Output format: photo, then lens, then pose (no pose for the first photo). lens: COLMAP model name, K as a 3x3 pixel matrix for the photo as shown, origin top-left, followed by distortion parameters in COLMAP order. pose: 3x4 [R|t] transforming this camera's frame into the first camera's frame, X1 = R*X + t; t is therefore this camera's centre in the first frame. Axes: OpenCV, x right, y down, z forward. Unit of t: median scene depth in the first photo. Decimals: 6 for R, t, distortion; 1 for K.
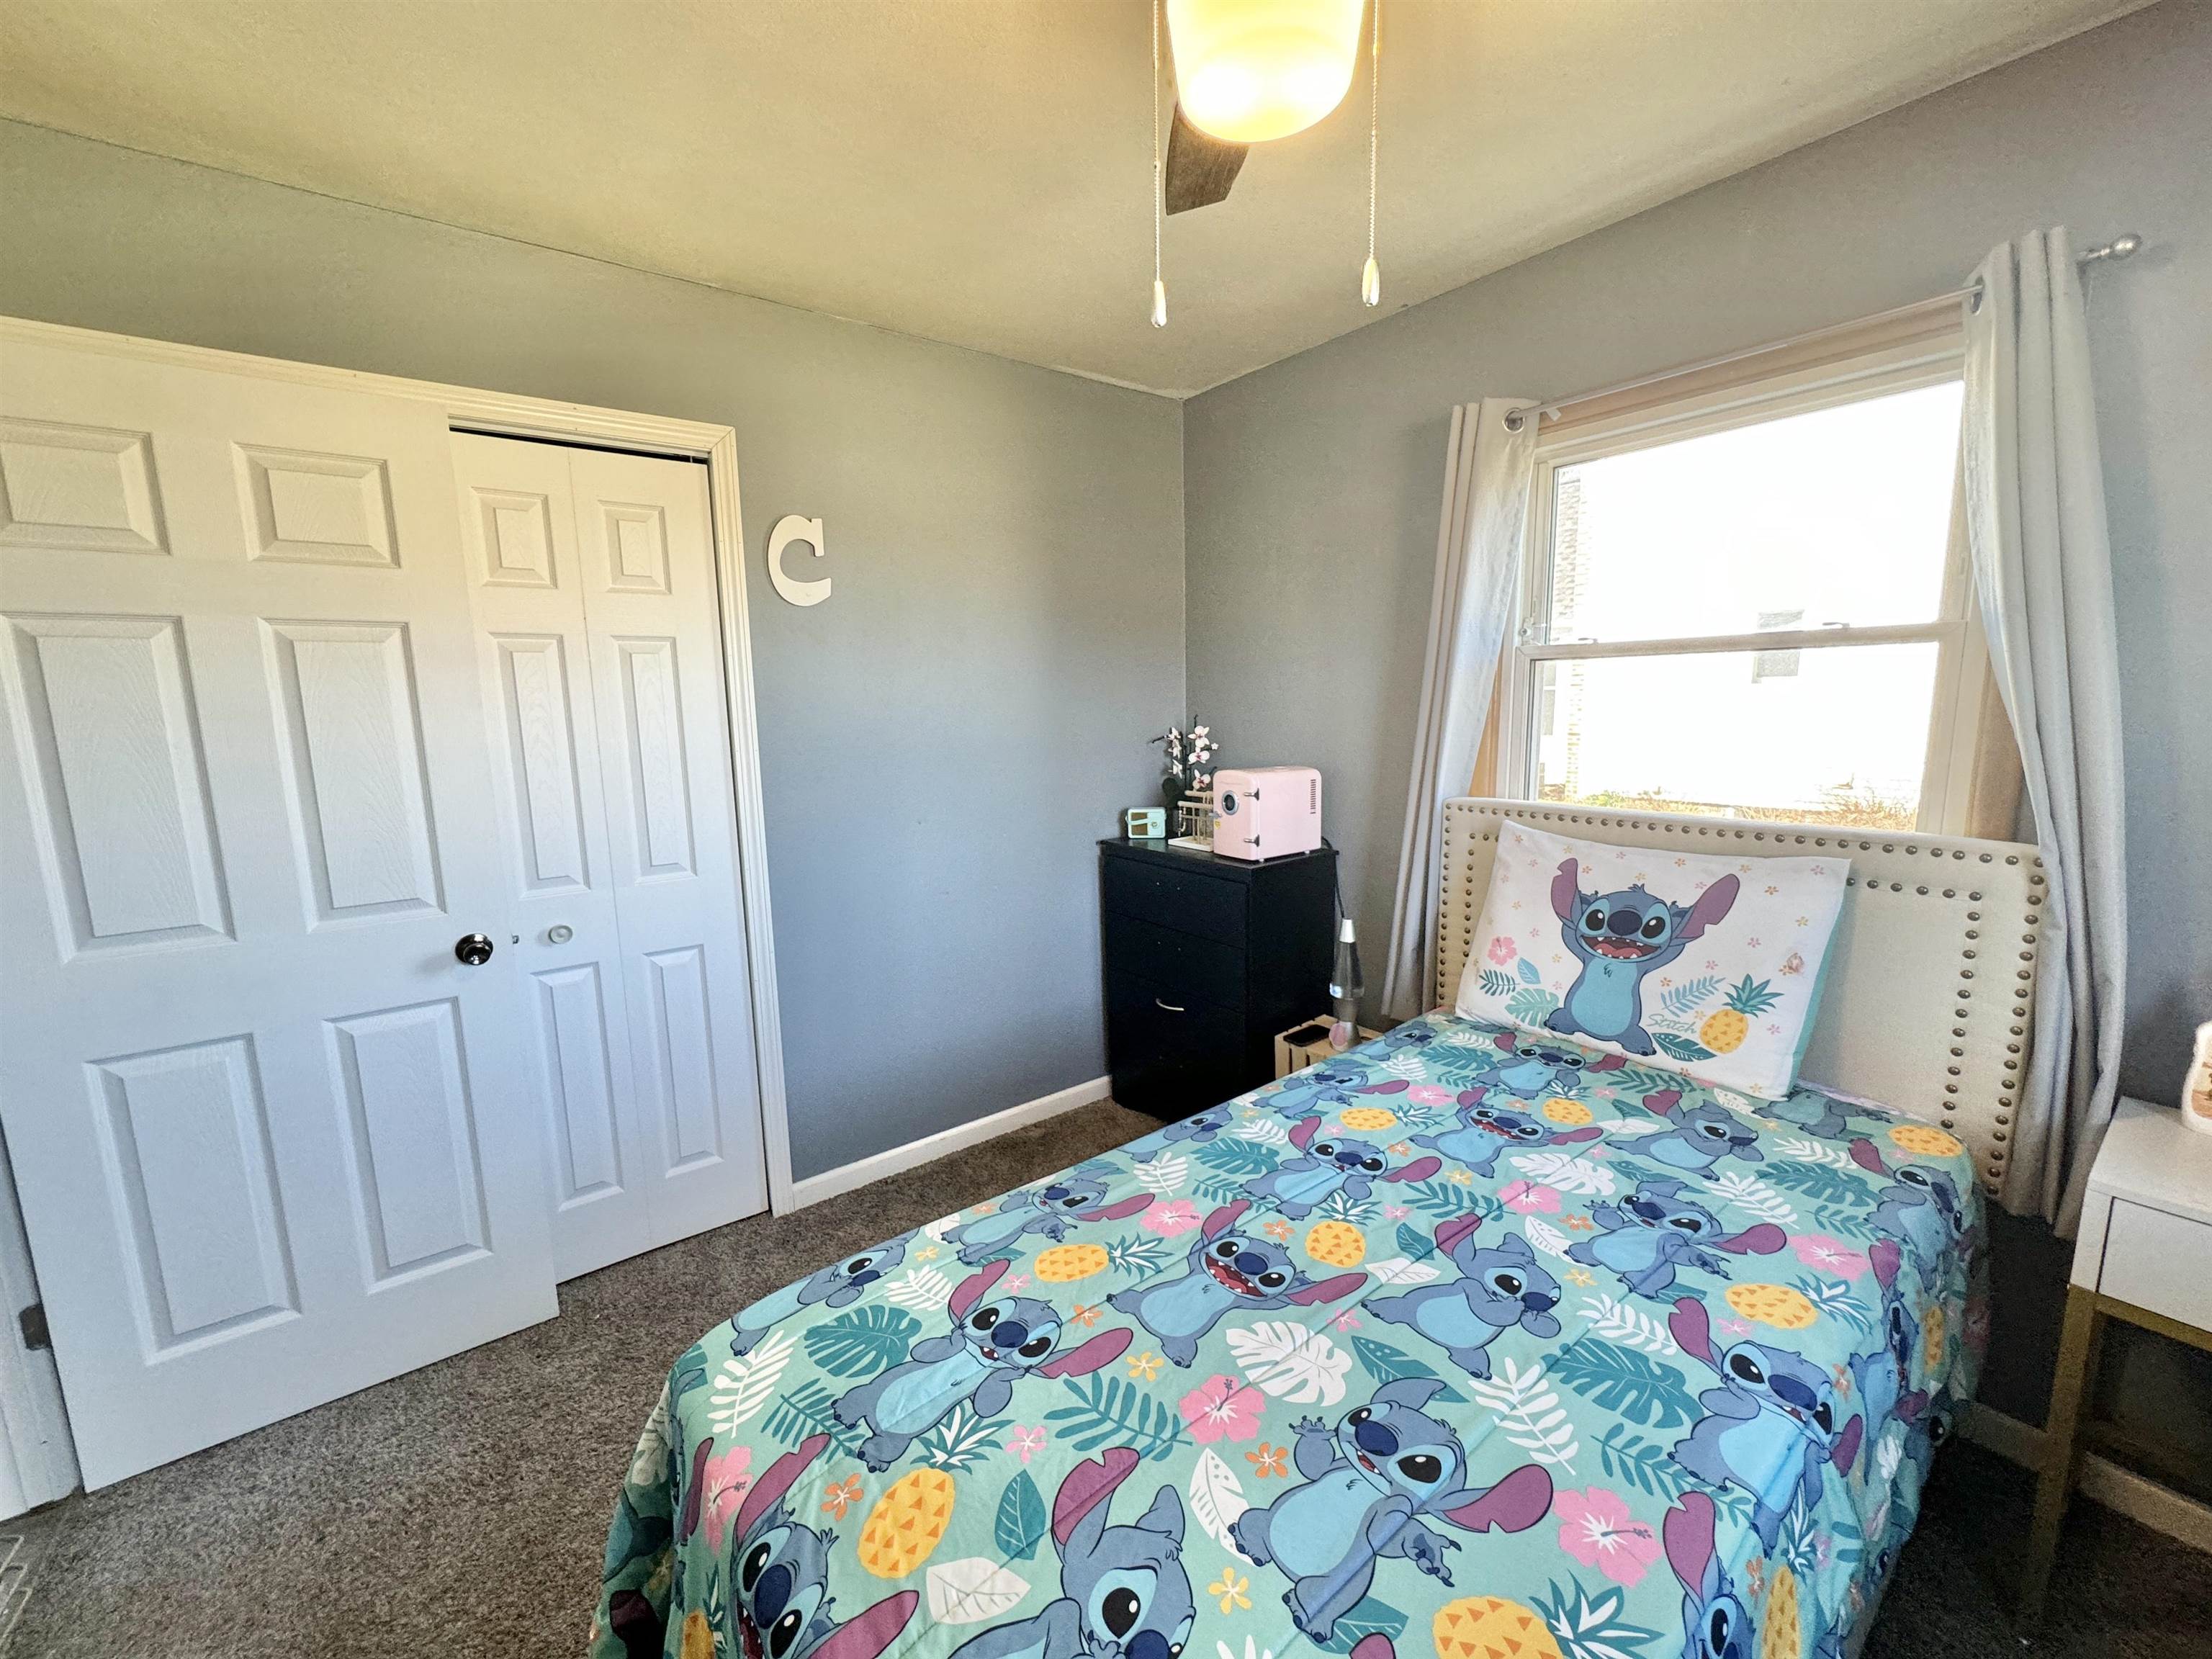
lens RADIAL K [[879.1, 0, 1110.7], [0, 879.1, 838.6], [0, 0, 1]] dist [-0.001798, -0.000369]
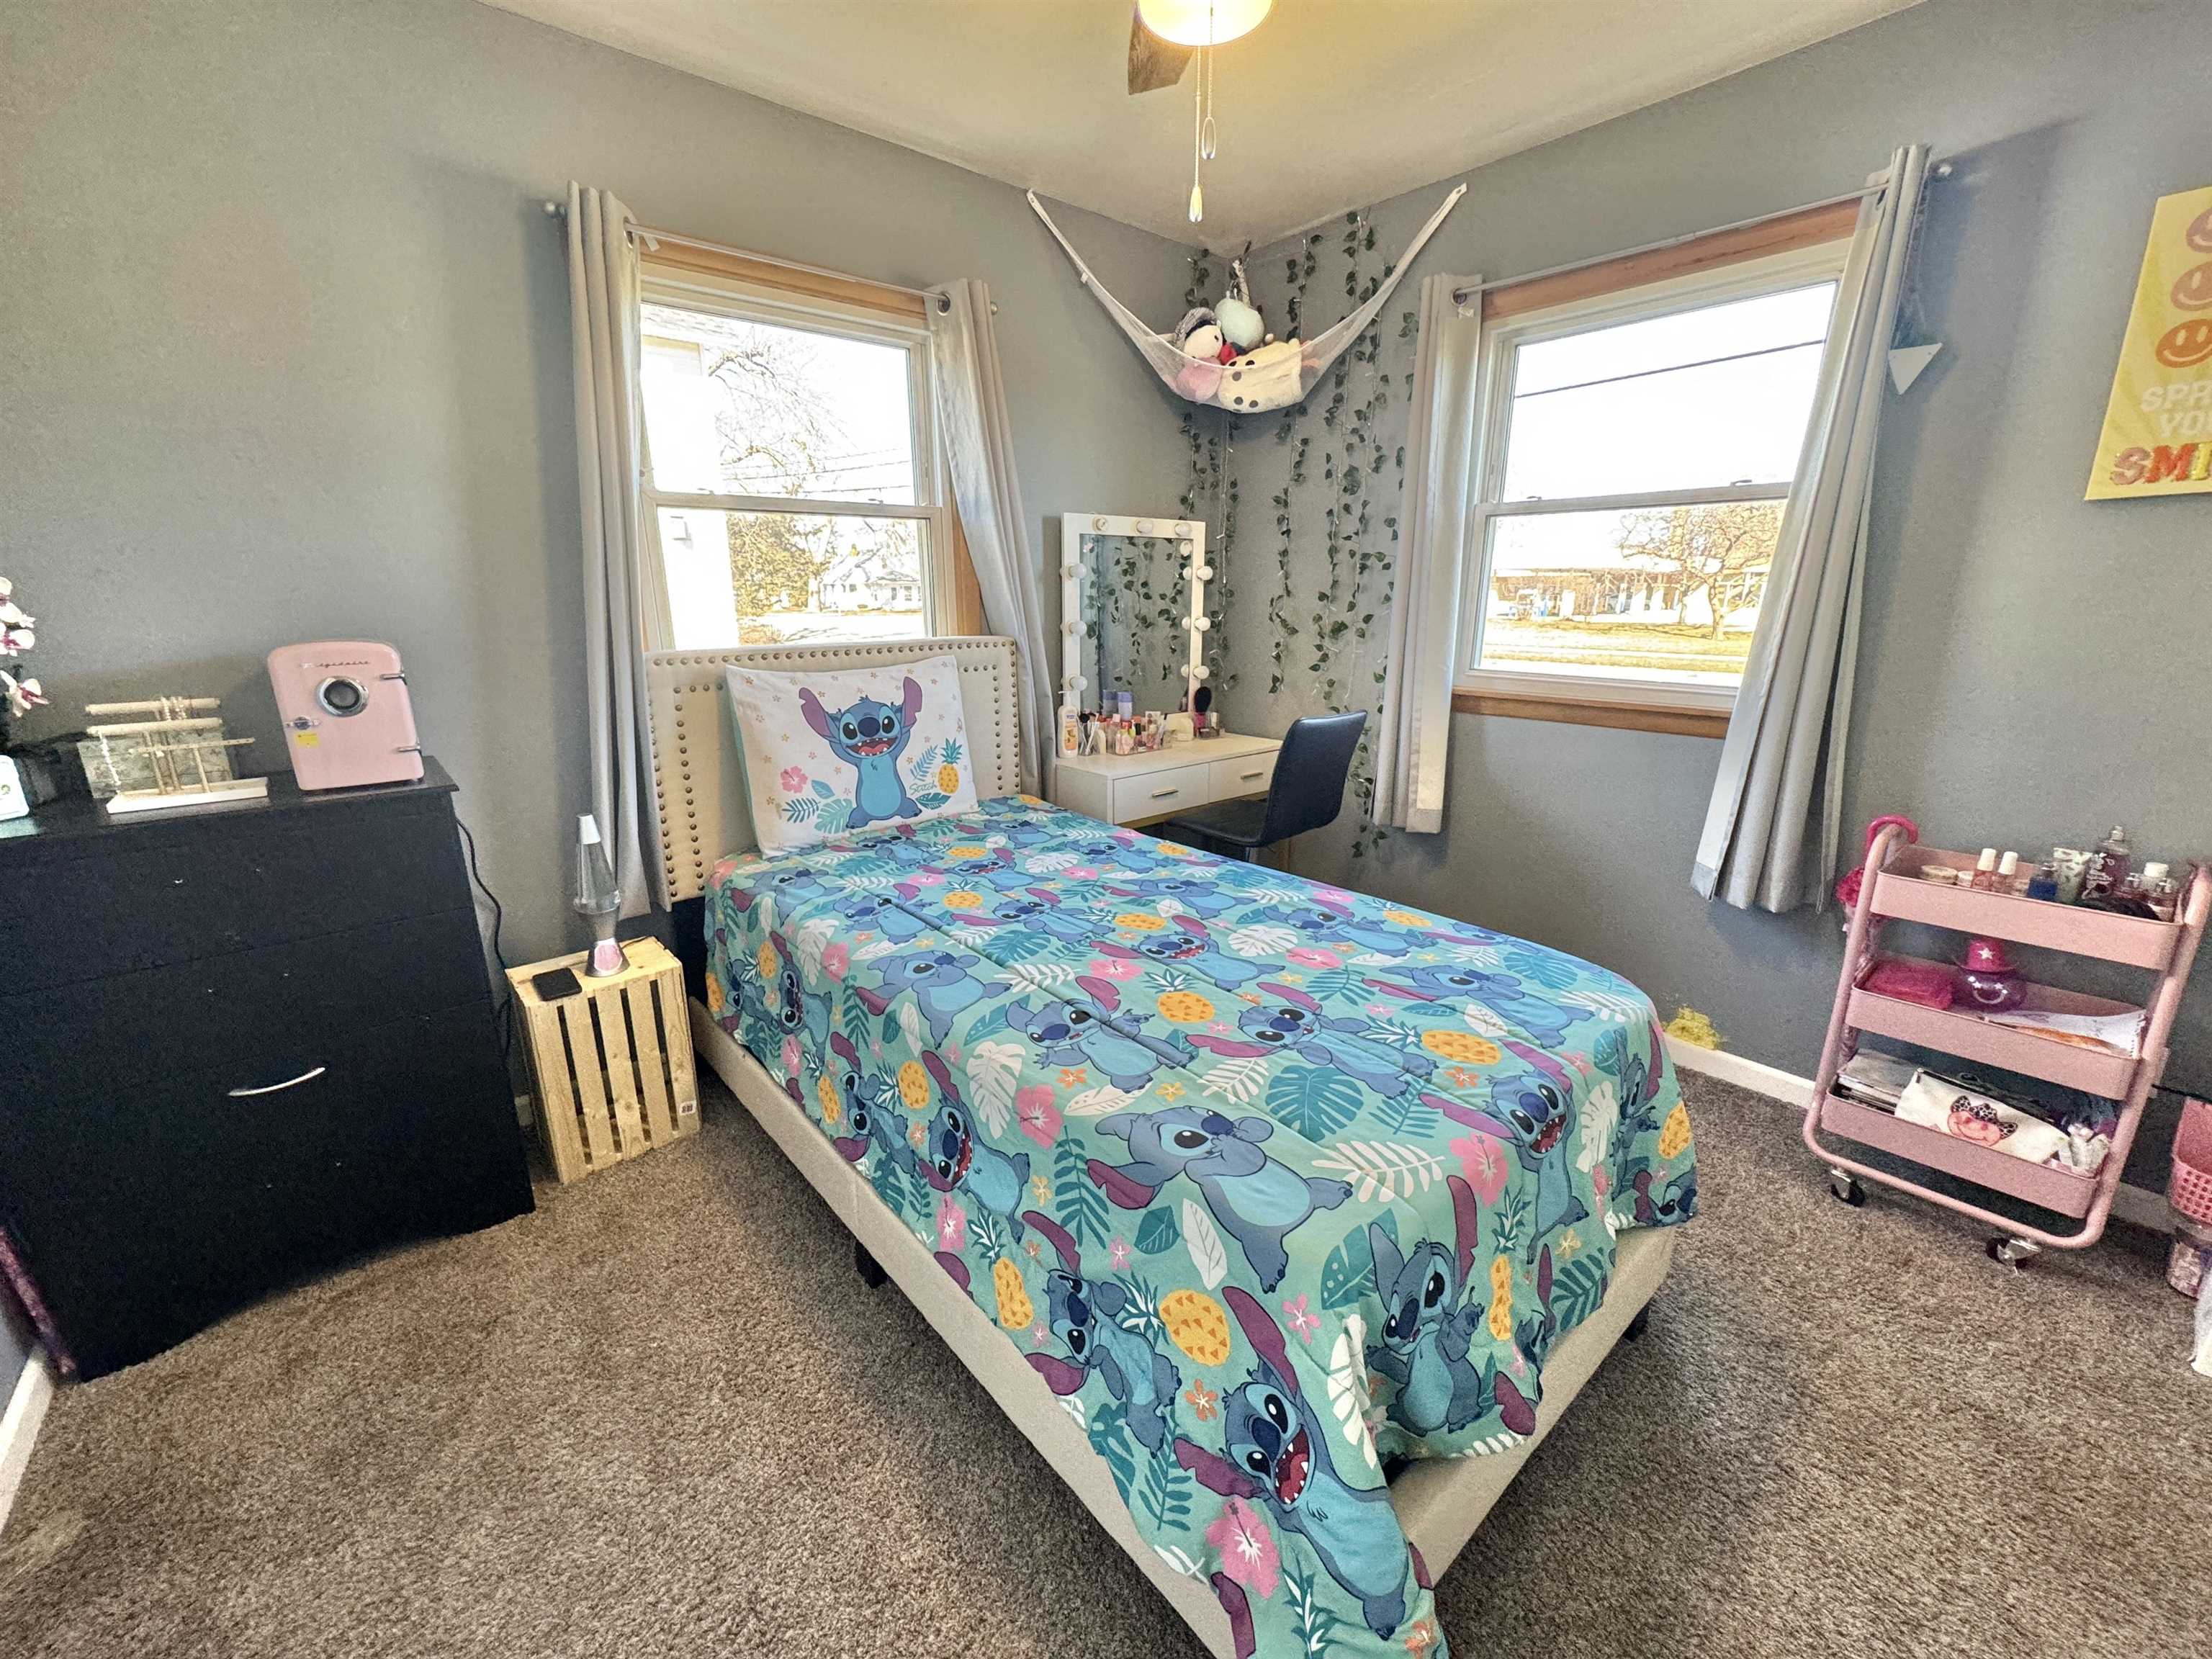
lens RADIAL K [[879.1, 0, 1103.8], [0, 879.1, 833.3], [0, 0, 1]] dist [-0.001798, -0.000369]
pose [[-0.054361, -0.245141, 0.967962, -0.820041], [0.168074, 0.953318, 0.250871, -0.023171], [-0.984274, 0.176326, -0.010621, 0.819168]]
